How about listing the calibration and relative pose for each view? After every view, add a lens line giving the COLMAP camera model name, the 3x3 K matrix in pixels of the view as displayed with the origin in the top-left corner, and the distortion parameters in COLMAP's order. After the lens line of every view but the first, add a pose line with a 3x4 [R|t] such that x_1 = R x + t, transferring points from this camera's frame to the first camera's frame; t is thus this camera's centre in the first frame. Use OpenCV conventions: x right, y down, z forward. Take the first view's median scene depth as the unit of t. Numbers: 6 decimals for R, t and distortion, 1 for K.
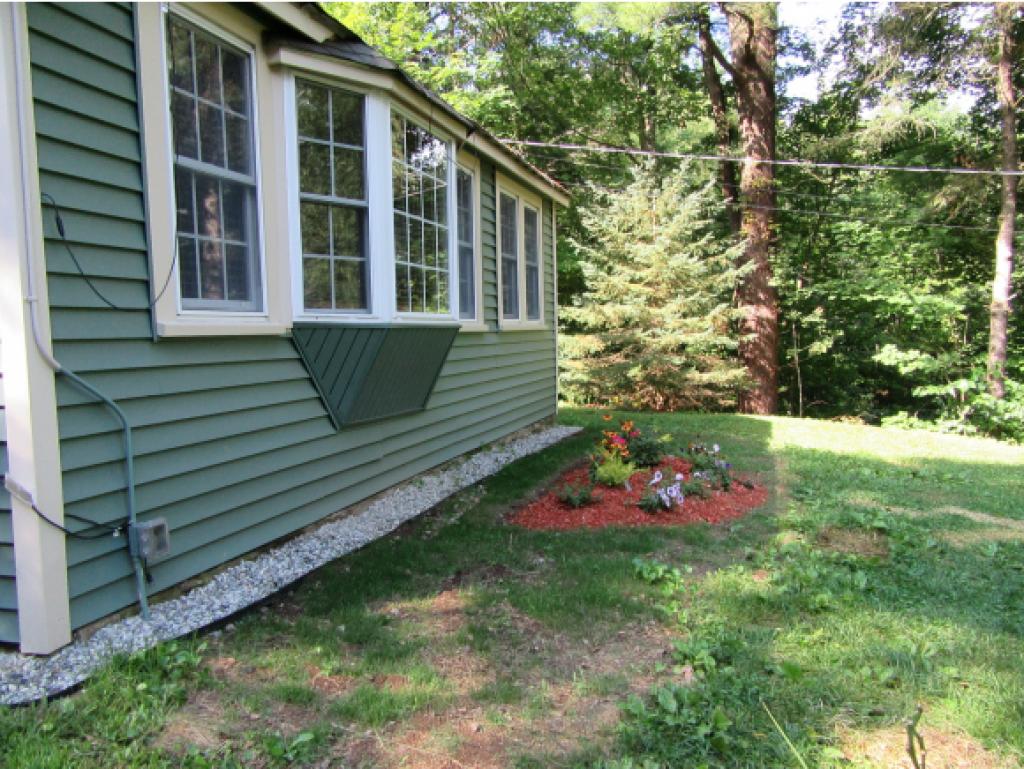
lens RADIAL K [[763.8, 0, 512.0], [0, 763.8, 384.5], [0, 0, 1]] dist [0.003693, 0.002881]
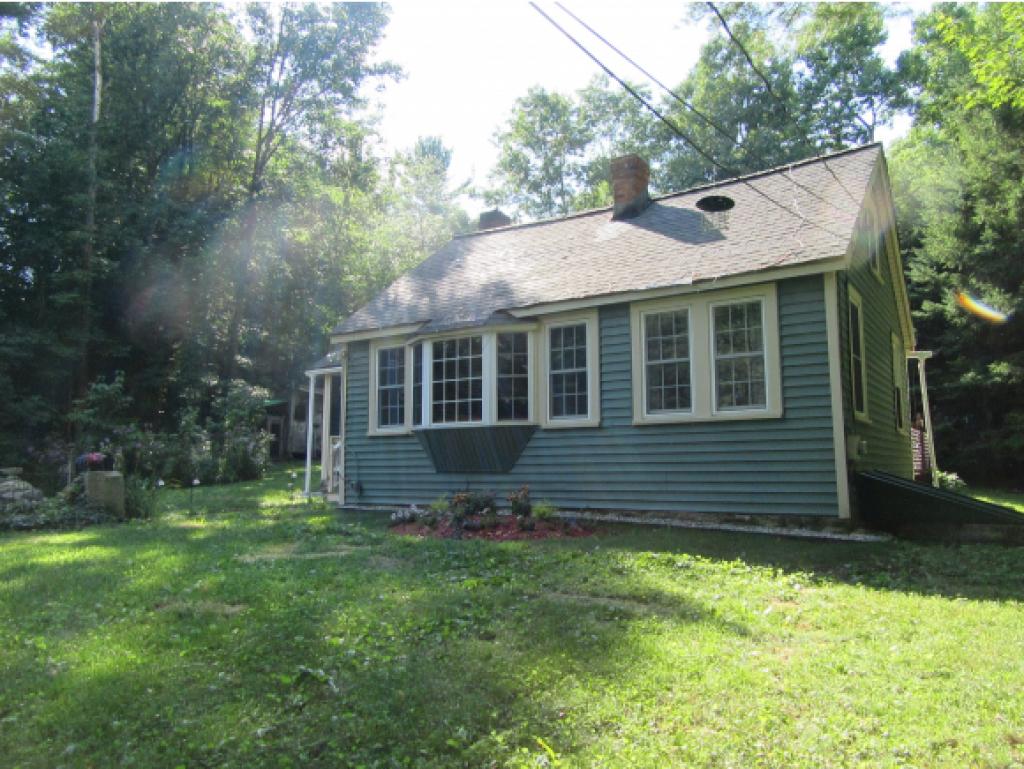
lens RADIAL K [[763.8, 0, 512.0], [0, 763.8, 384.5], [0, 0, 1]] dist [0.003693, 0.002881]
pose [[-0.281514, -0.053728, -0.958052, 0.715303], [-0.028366, 0.998461, -0.047659, -0.037907], [0.959138, 0.013760, -0.282605, 0.652734]]
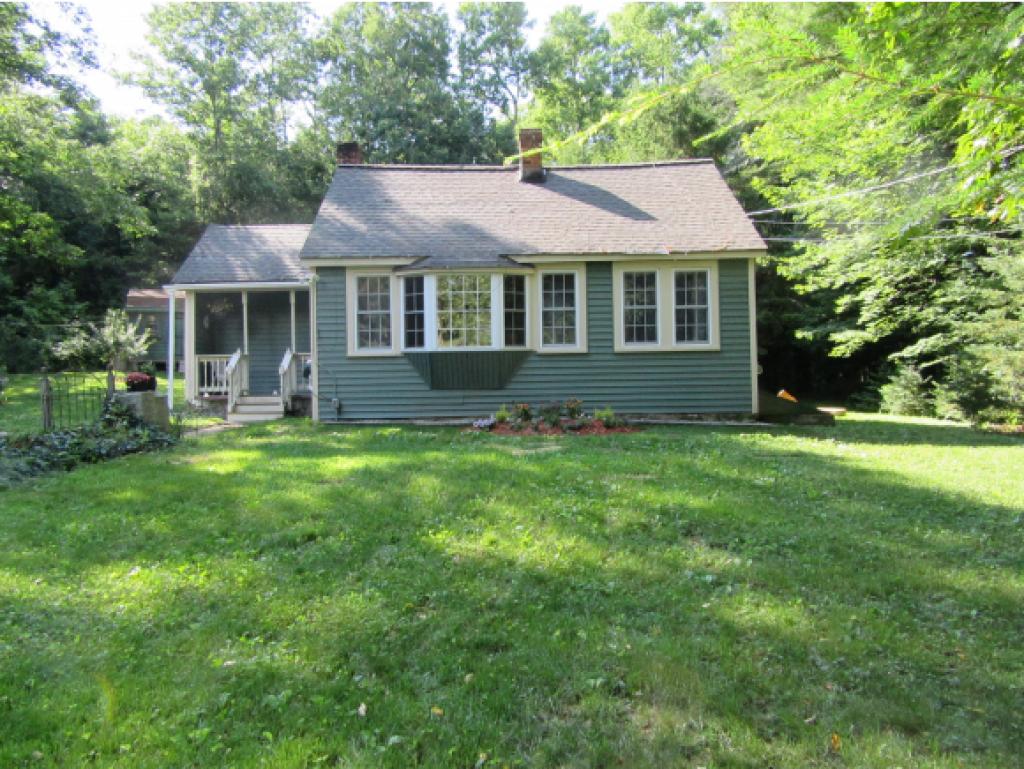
lens RADIAL K [[763.8, 0, 512.0], [0, 763.8, 384.5], [0, 0, 1]] dist [0.003693, 0.002881]
pose [[0.307958, 0.015046, -0.951281, 0.886300], [-0.048044, 0.998845, 0.000245, 0.010250], [0.950186, 0.045628, 0.308325, 0.133510]]
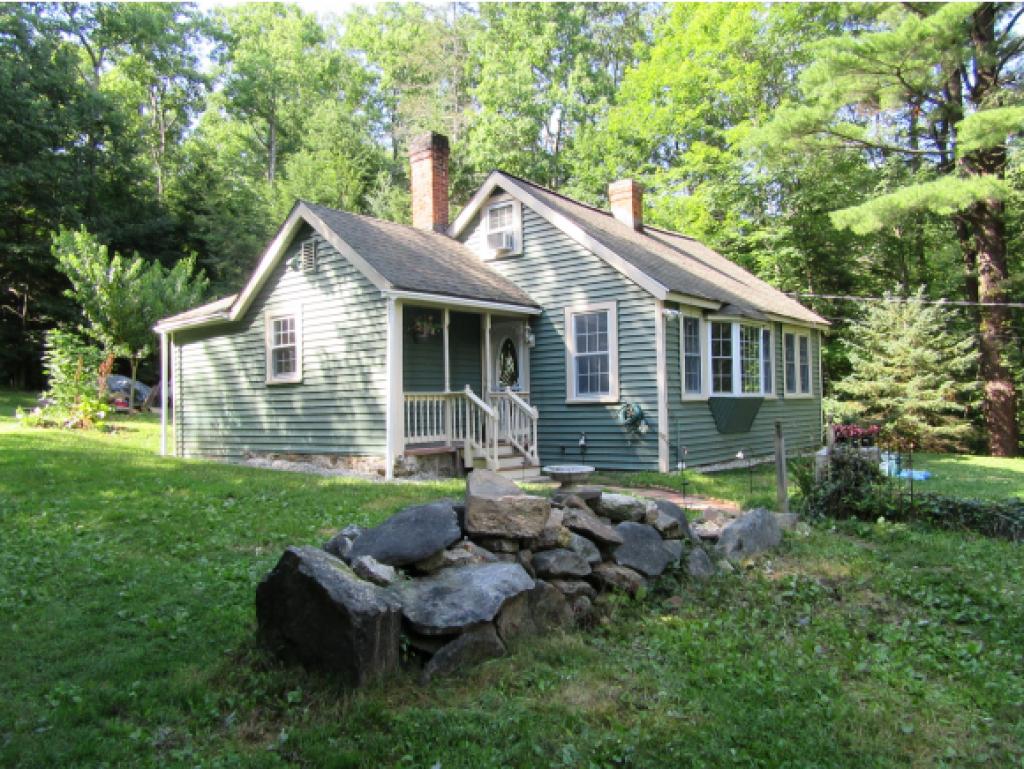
lens RADIAL K [[763.8, 0, 512.0], [0, 763.8, 384.5], [0, 0, 1]] dist [0.003693, 0.002881]
pose [[0.925303, -0.004930, -0.379198, 0.048791], [-0.027621, 0.996383, -0.080356, 0.044281], [0.378222, 0.084828, 0.921820, -0.682777]]
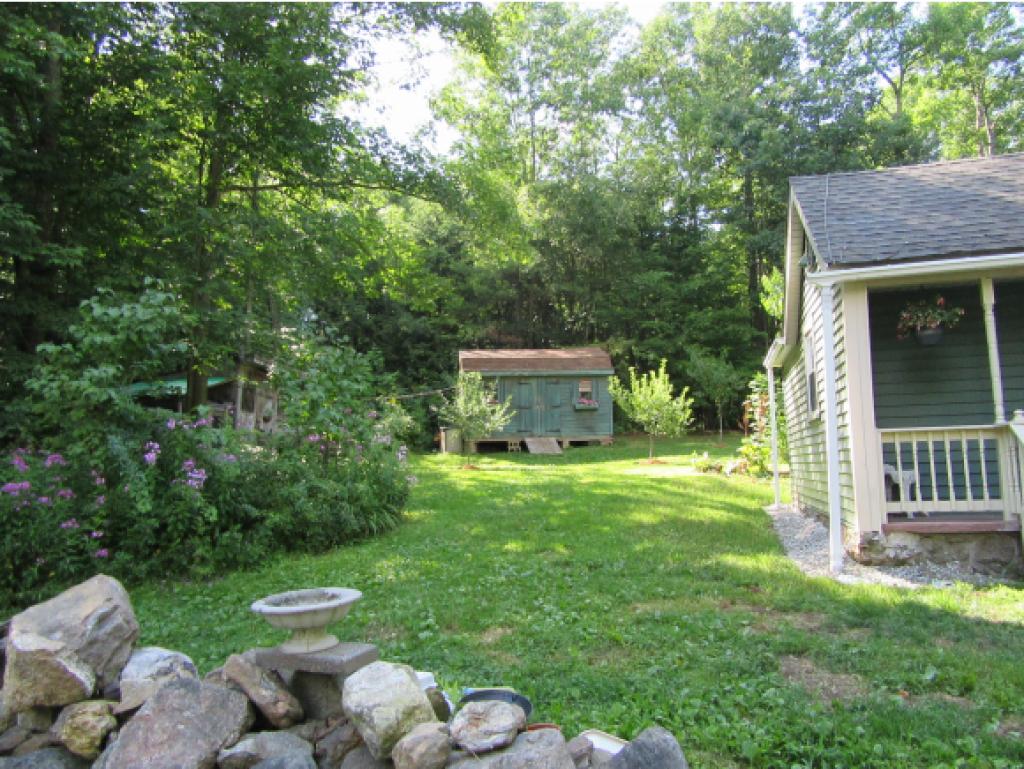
lens RADIAL K [[763.8, 0, 512.0], [0, 763.8, 384.5], [0, 0, 1]] dist [0.003693, 0.002881]
pose [[0.047620, -0.083052, -0.995407, 0.131450], [-0.037035, 0.995705, -0.084849, 0.012470], [0.998179, 0.040905, 0.044340, -0.234415]]
